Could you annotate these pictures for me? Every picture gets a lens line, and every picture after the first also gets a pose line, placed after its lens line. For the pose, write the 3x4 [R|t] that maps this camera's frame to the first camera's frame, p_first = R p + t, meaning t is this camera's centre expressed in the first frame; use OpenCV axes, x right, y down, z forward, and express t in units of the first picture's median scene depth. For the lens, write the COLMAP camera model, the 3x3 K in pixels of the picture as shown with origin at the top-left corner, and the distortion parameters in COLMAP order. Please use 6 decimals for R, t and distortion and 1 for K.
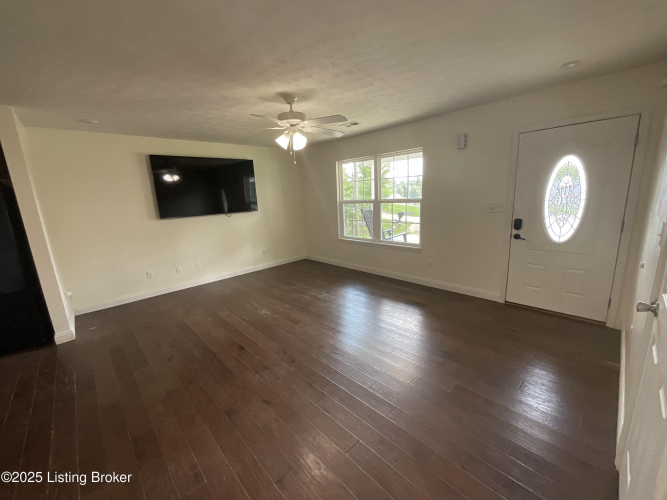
lens RADIAL K [[270.6, 0, 333.5], [0, 270.6, 250.0], [0, 0, 1]] dist [-0.002844, -0.000347]
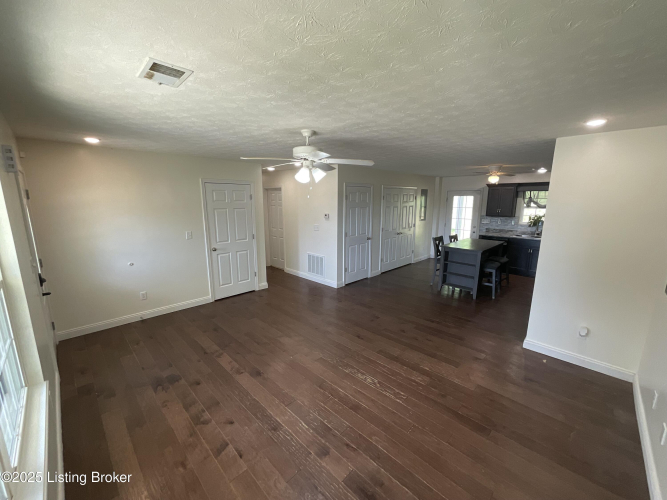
lens RADIAL K [[265.3, 0, 333.5], [0, 265.3, 250.0], [0, 0, 1]] dist [-0.000792, -0.000059]
pose [[-0.998359, 0.052719, -0.022341, -0.138145], [0.040196, 0.923191, 0.382234, -0.357054], [0.040776, 0.380709, -0.923795, 1.353295]]
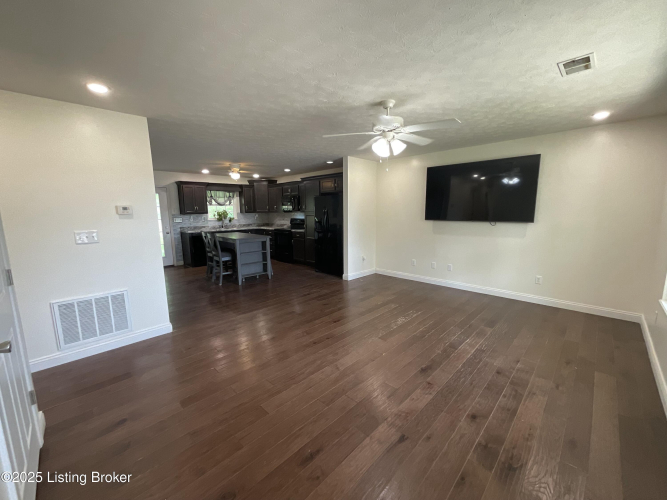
lens RADIAL K [[270.6, 0, 333.5], [0, 270.6, 250.0], [0, 0, 1]] dist [-0.002844, -0.000347]
pose [[0.023058, 0.195895, -0.980354, 0.573128], [-0.191505, 0.963321, 0.187987, -0.138217], [0.981221, 0.183408, 0.059727, 0.563444]]
